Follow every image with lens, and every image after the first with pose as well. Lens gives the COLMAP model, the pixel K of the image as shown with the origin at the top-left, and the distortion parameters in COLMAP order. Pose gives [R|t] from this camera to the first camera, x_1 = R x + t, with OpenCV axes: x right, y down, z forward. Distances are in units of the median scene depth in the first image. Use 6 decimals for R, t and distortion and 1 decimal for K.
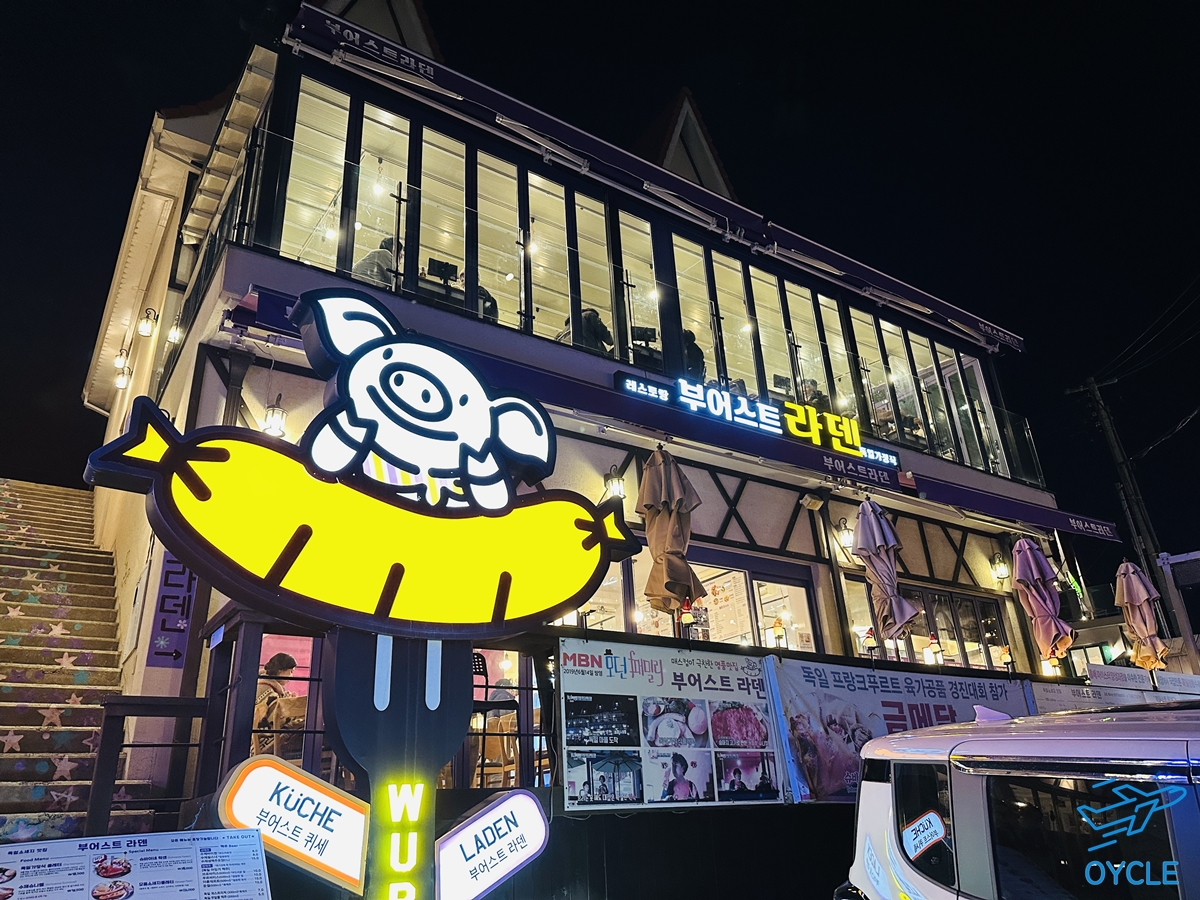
lens RADIAL K [[847.4, 0, 598.9], [0, 847.4, 451.7], [0, 0, 1]] dist [-0.012000, 0.007279]
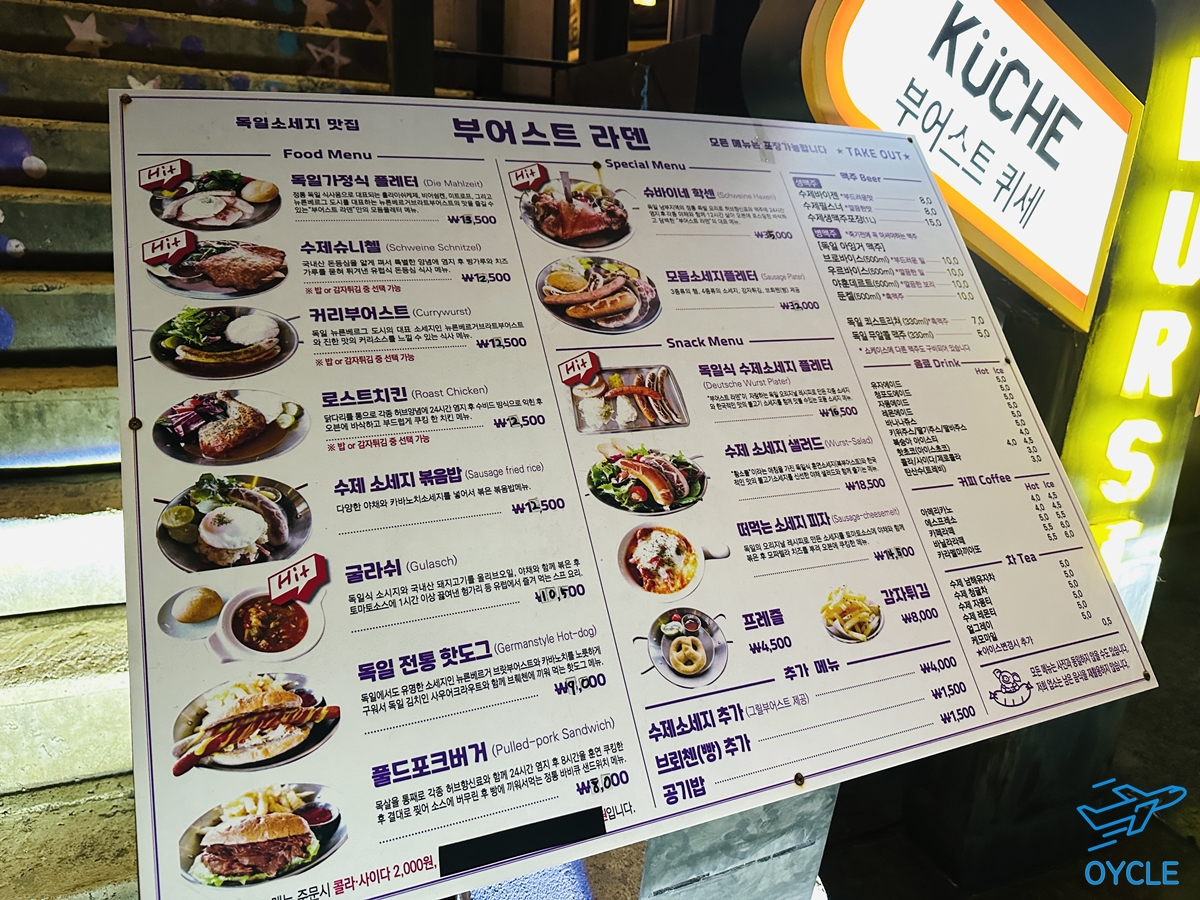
lens RADIAL K [[847.4, 0, 599.7], [0, 847.4, 447.6], [0, 0, 1]] dist [-0.012000, 0.007279]
pose [[0.970087, 0.171010, -0.172298, -0.432910], [-0.011066, 0.740169, 0.672330, 0.306692], [0.242504, -0.650312, 0.719920, 0.634067]]
